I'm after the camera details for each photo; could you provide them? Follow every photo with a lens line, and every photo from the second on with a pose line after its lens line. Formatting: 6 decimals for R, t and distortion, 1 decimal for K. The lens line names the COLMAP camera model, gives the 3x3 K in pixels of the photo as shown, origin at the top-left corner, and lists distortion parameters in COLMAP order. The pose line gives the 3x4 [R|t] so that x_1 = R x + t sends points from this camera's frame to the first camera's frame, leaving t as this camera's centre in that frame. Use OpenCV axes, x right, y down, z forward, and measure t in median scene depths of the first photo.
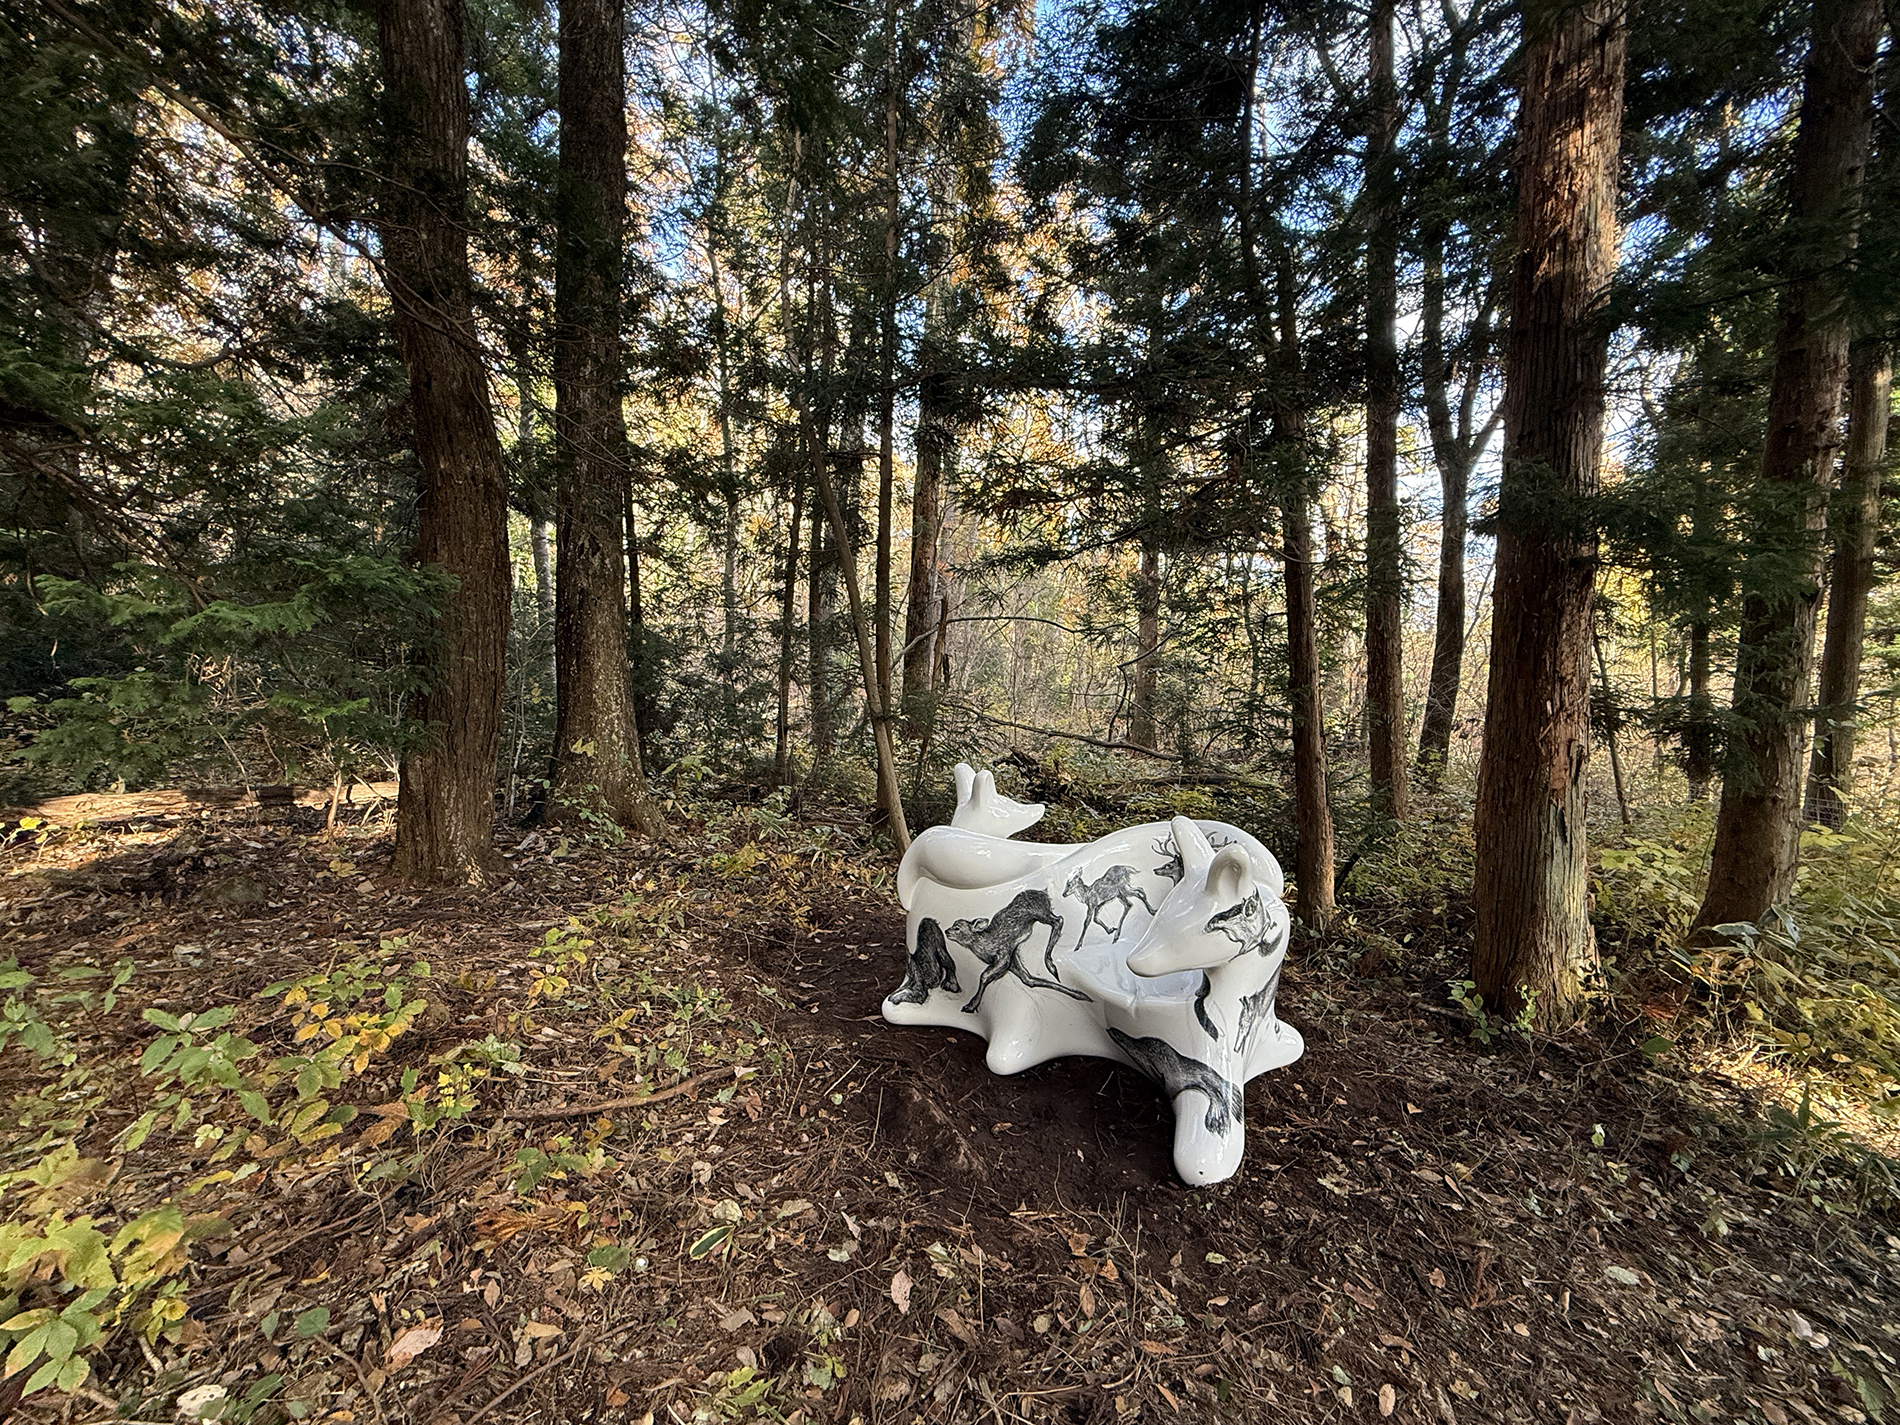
lens RADIAL K [[755.5, 0, 946.1], [0, 755.5, 712.4], [0, 0, 1]] dist [0.000081, 0.000356]
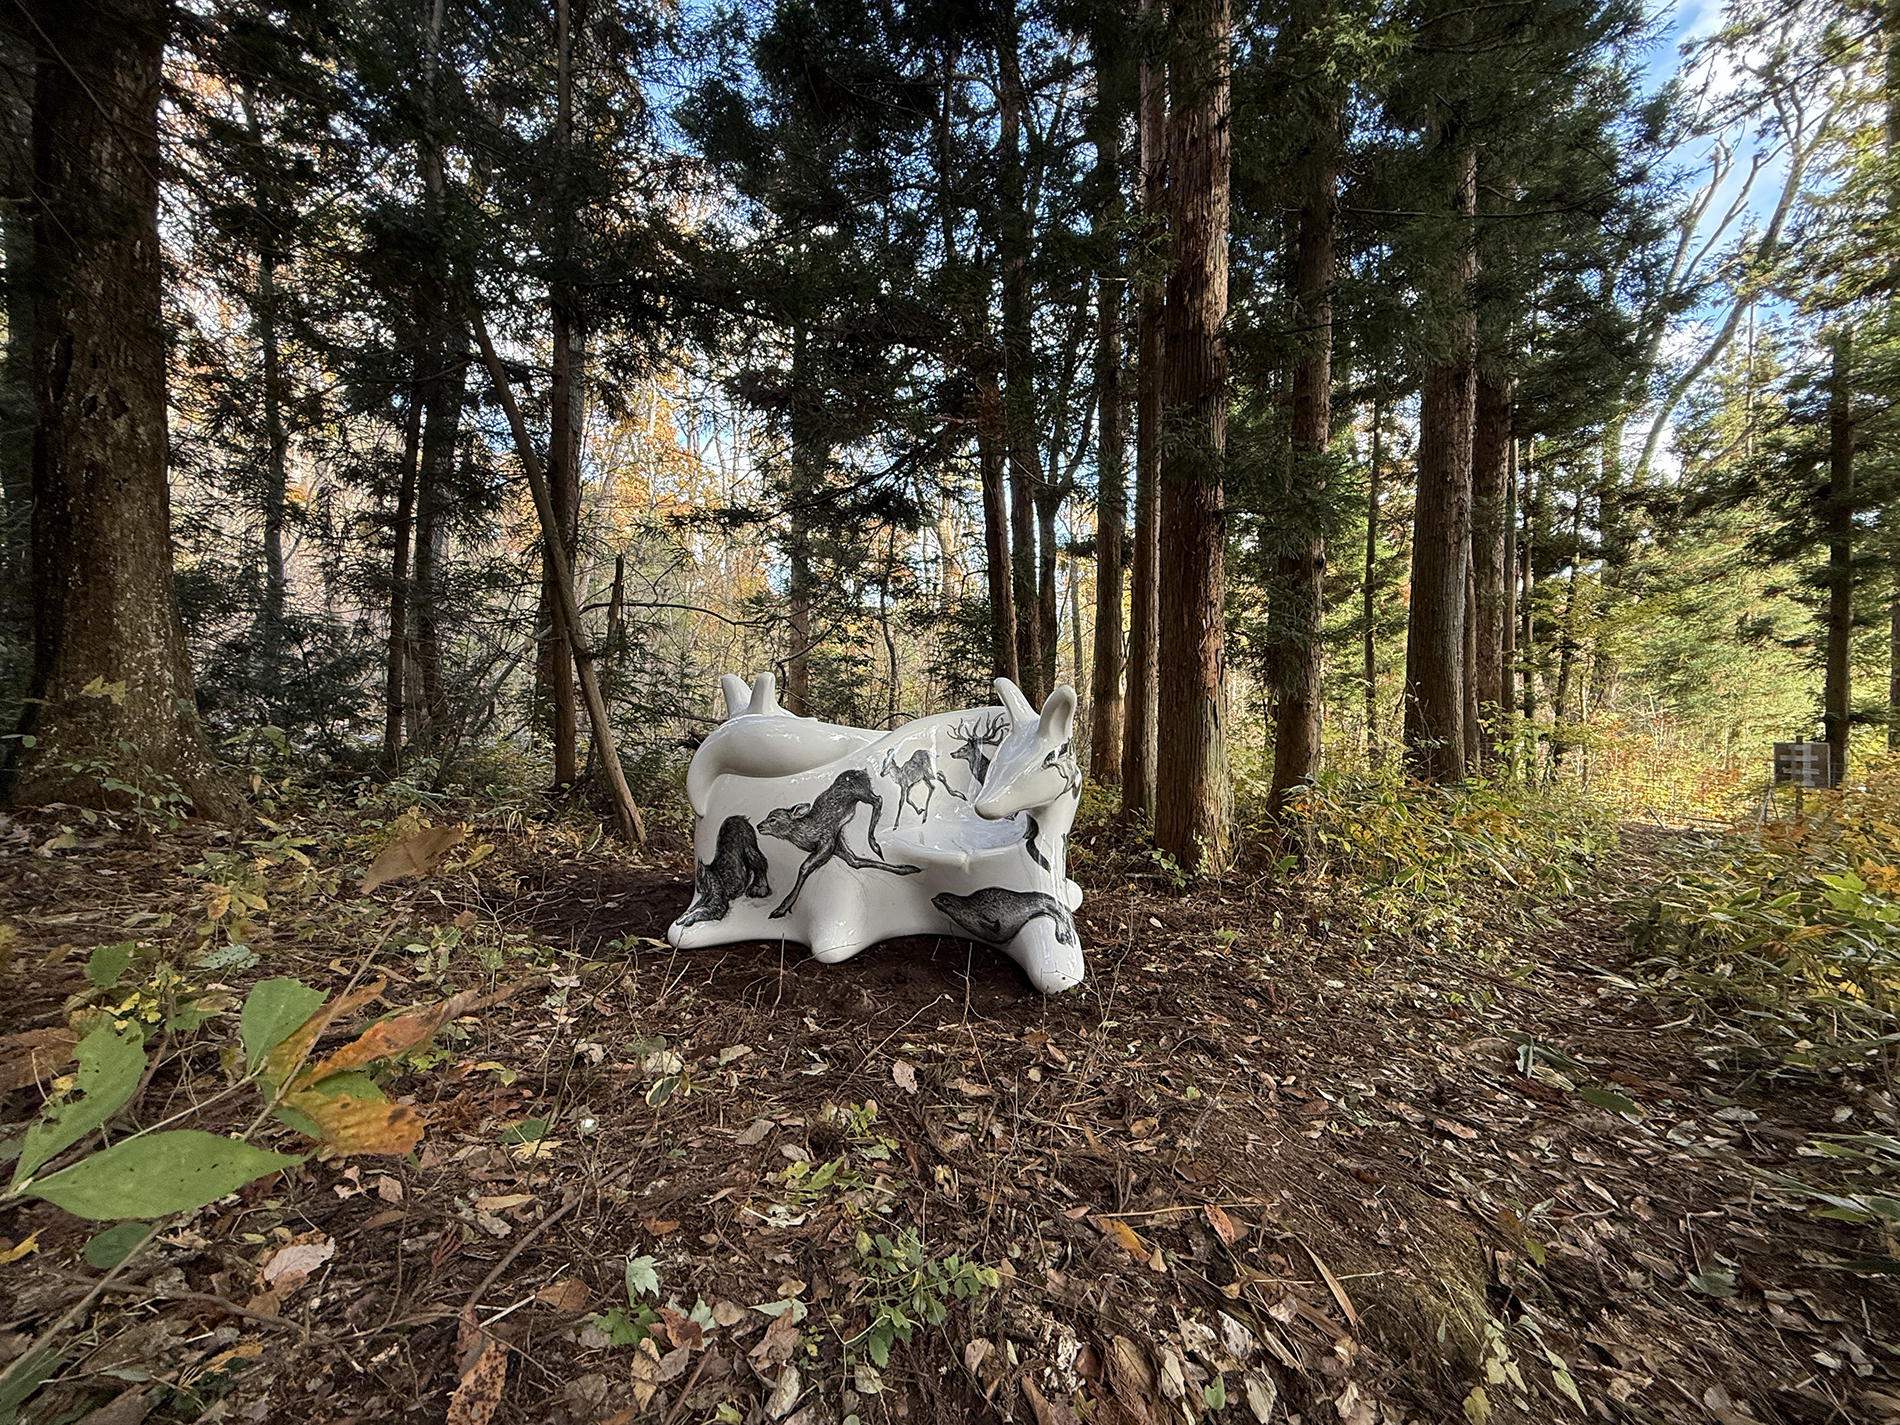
lens RADIAL K [[755.5, 0, 946.1], [0, 755.5, 712.4], [0, 0, 1]] dist [0.000081, 0.000356]
pose [[0.881822, -0.014991, 0.471344, -0.234390], [0.030954, 0.999179, -0.026132, 0.188286], [-0.470565, 0.037633, 0.881562, 0.083999]]
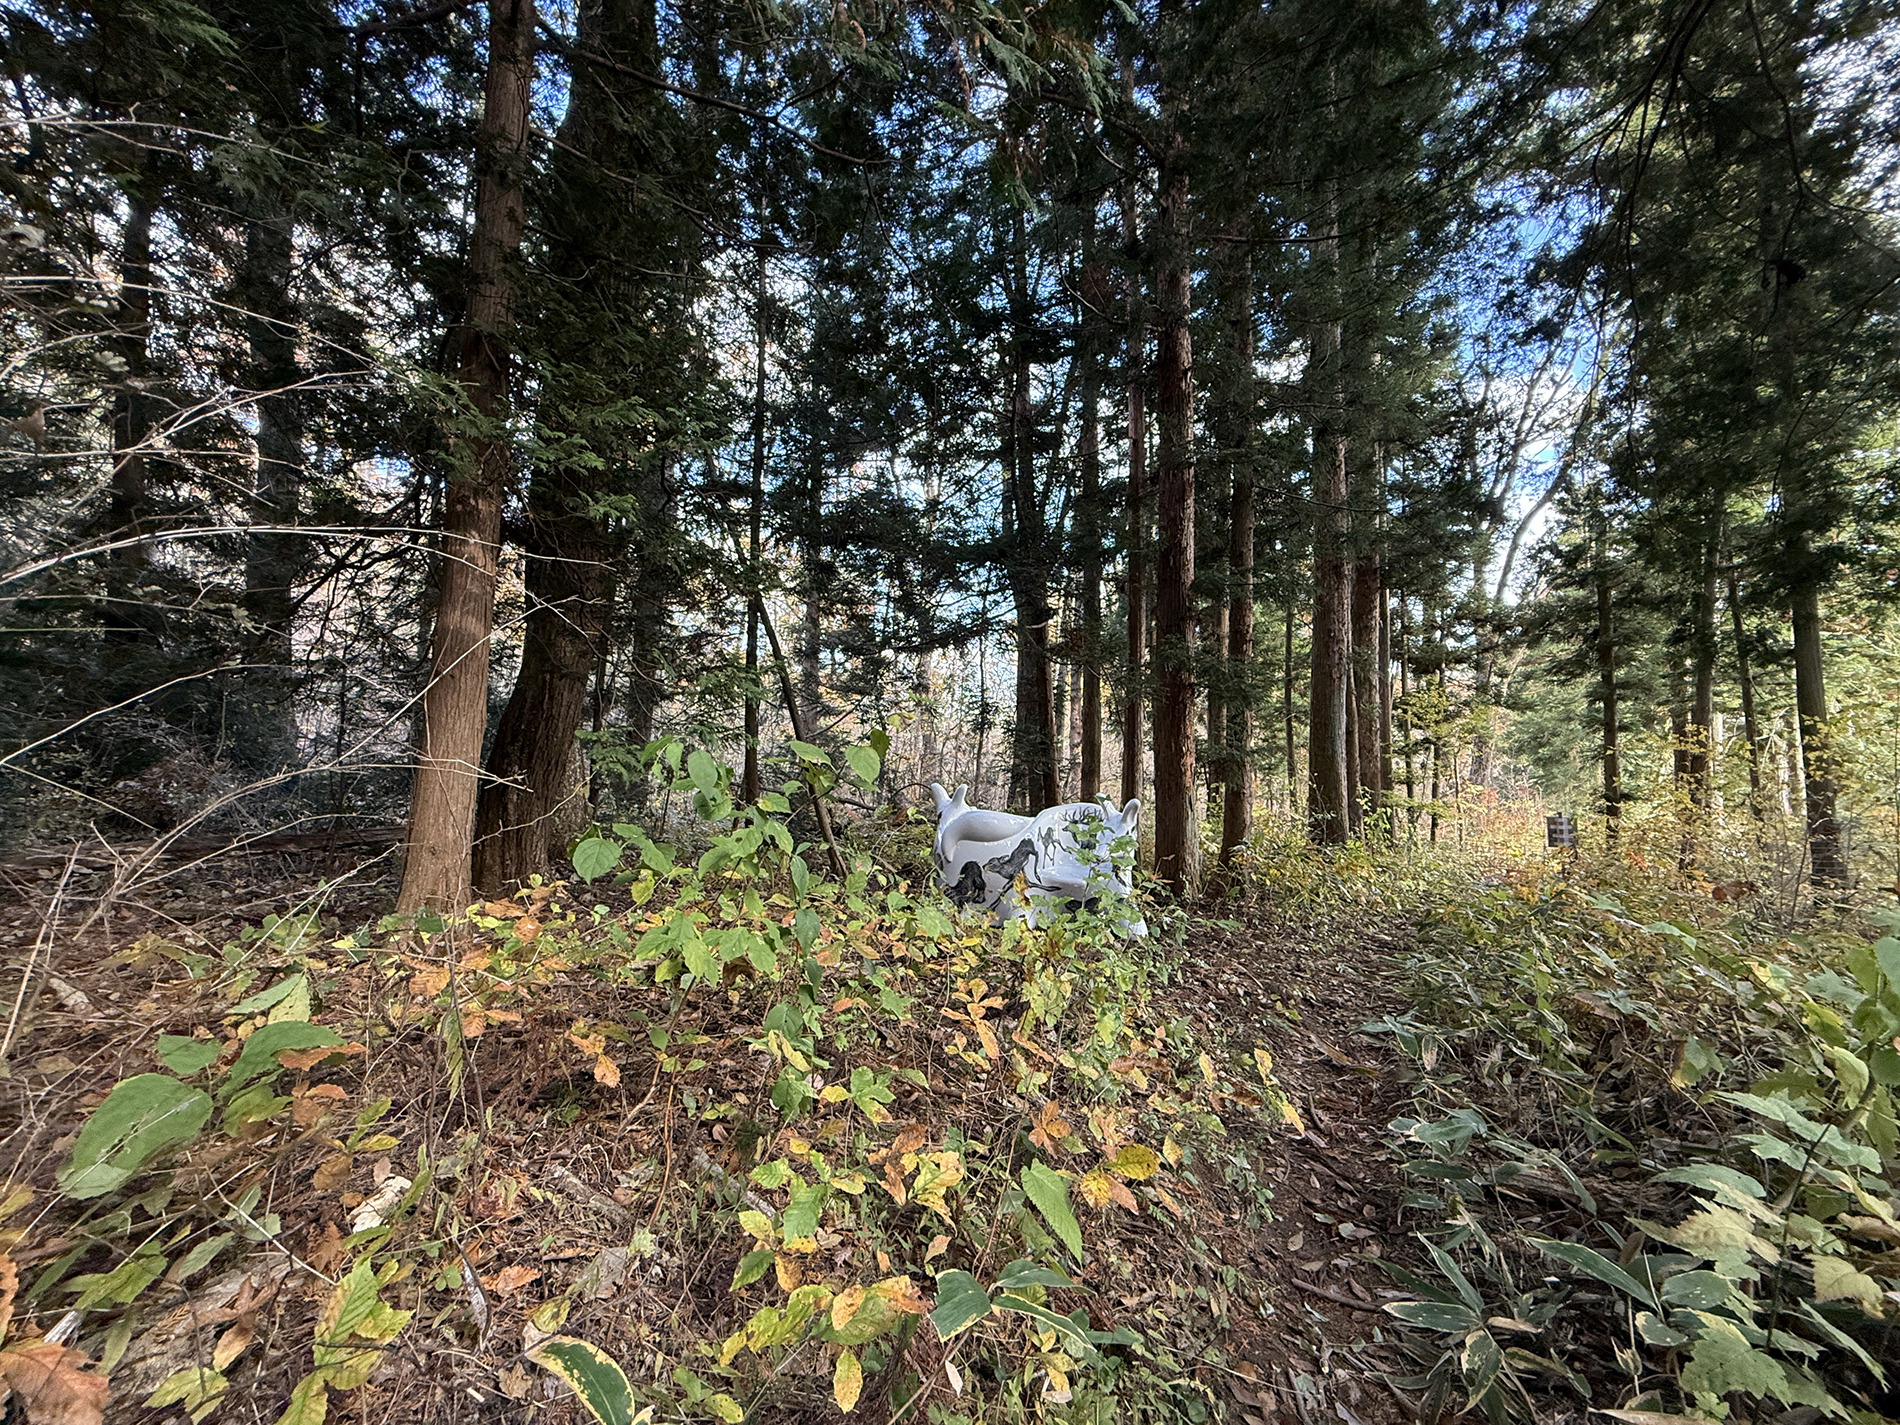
lens RADIAL K [[753.2, 0, 946.1], [0, 753.2, 714.6], [0, 0, 1]] dist [0.002906, -0.000386]
pose [[0.843705, 0.031000, 0.535911, -1.104415], [0.025244, 0.994935, -0.097296, 0.100079], [-0.536213, 0.095618, 0.838649, -0.547258]]
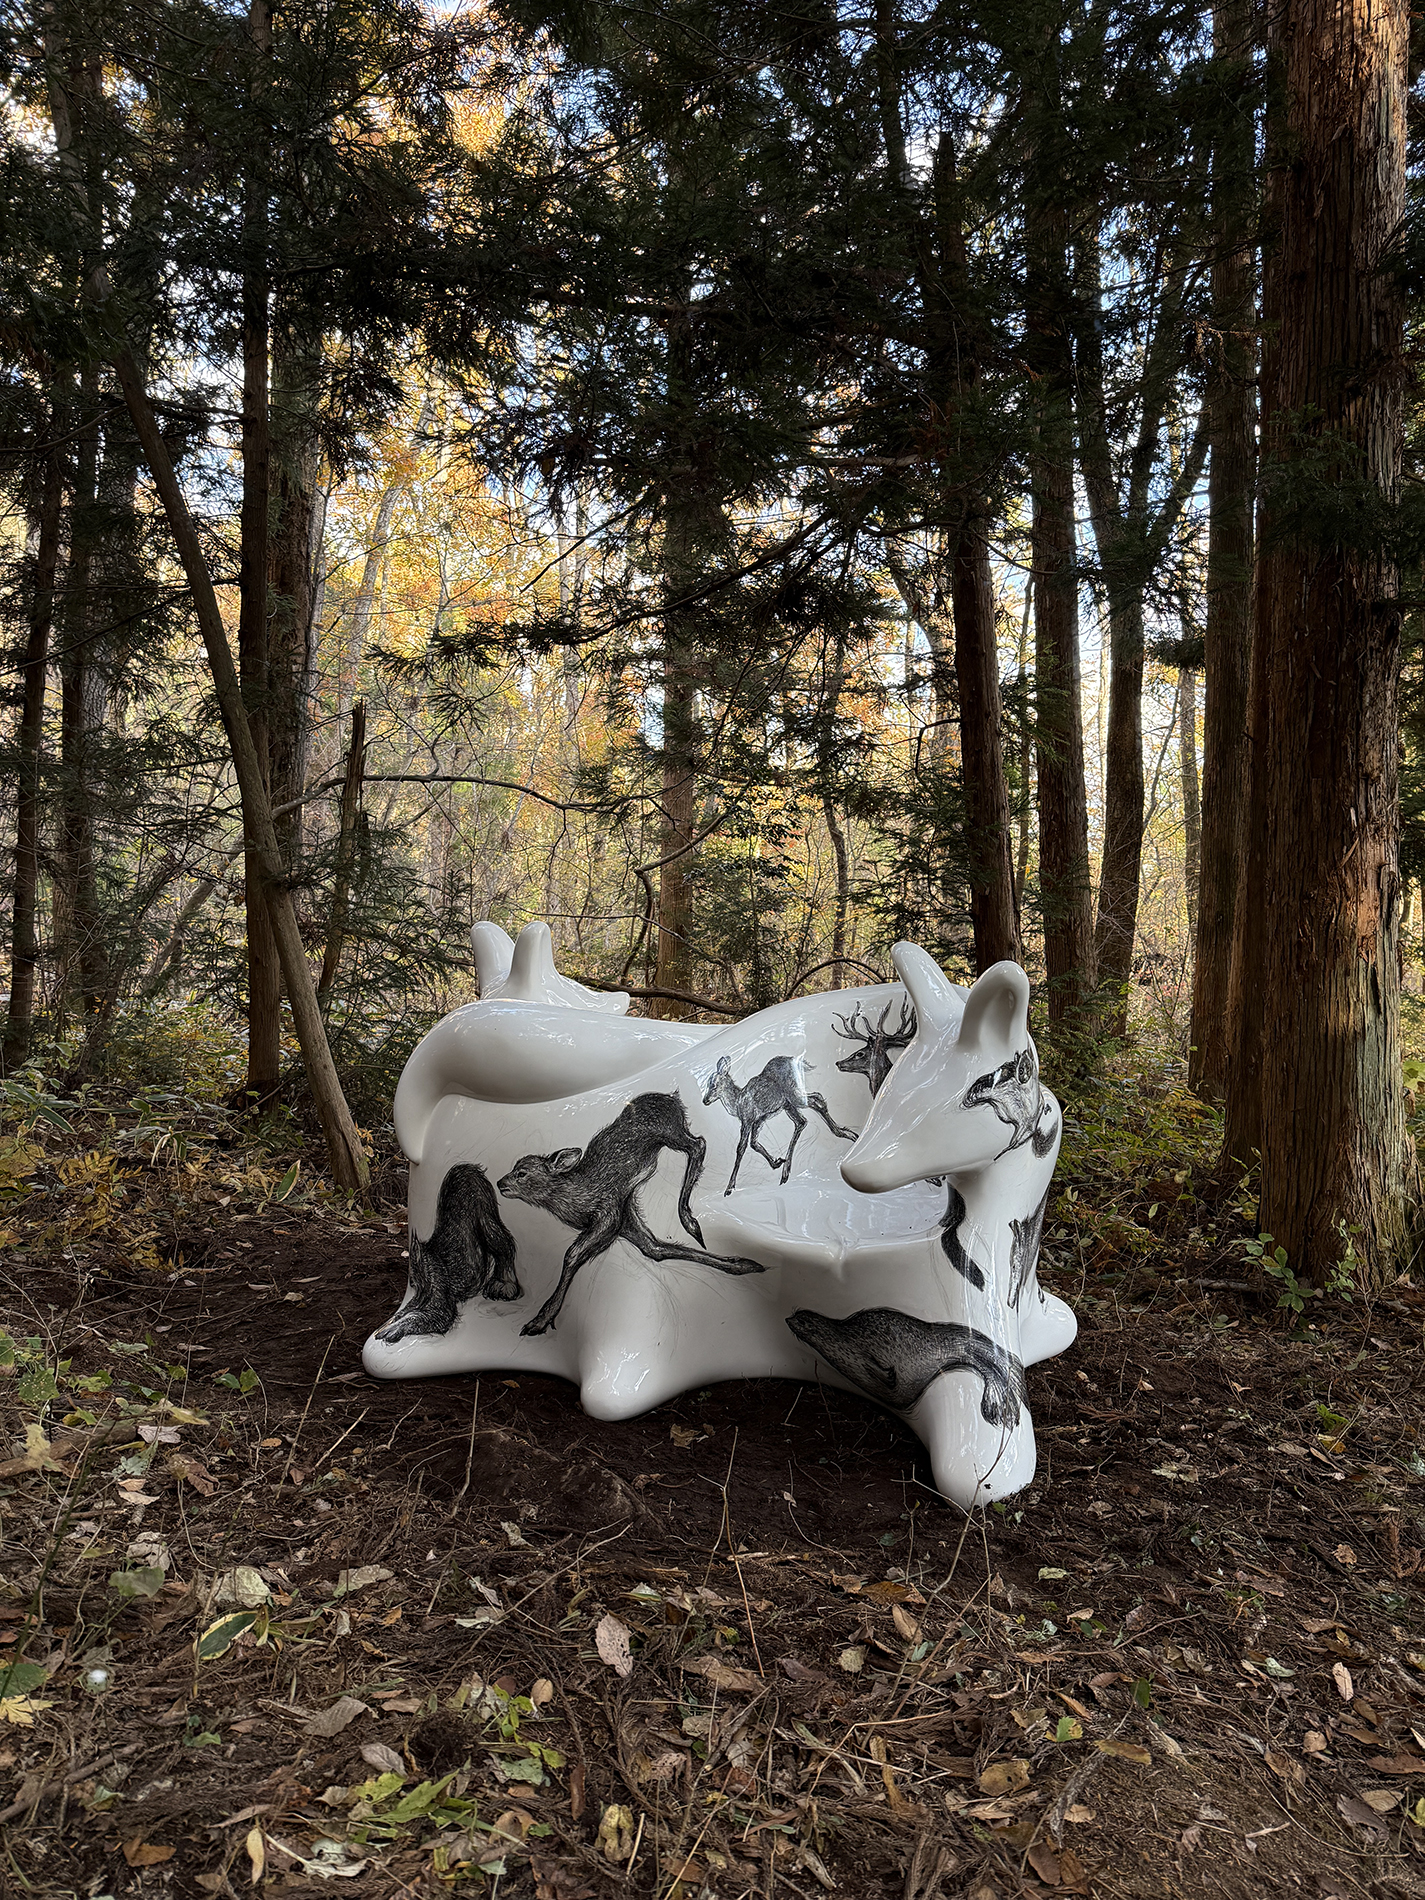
lens RADIAL K [[1329.6, 0, 703.0], [0, 1329.6, 960.5], [0, 0, 1]] dist [0.068785, -0.081212]
pose [[0.953981, -0.015605, 0.299461, -0.151716], [0.023064, 0.999505, -0.021388, 0.154829], [-0.298979, 0.027311, 0.953869, 0.015790]]
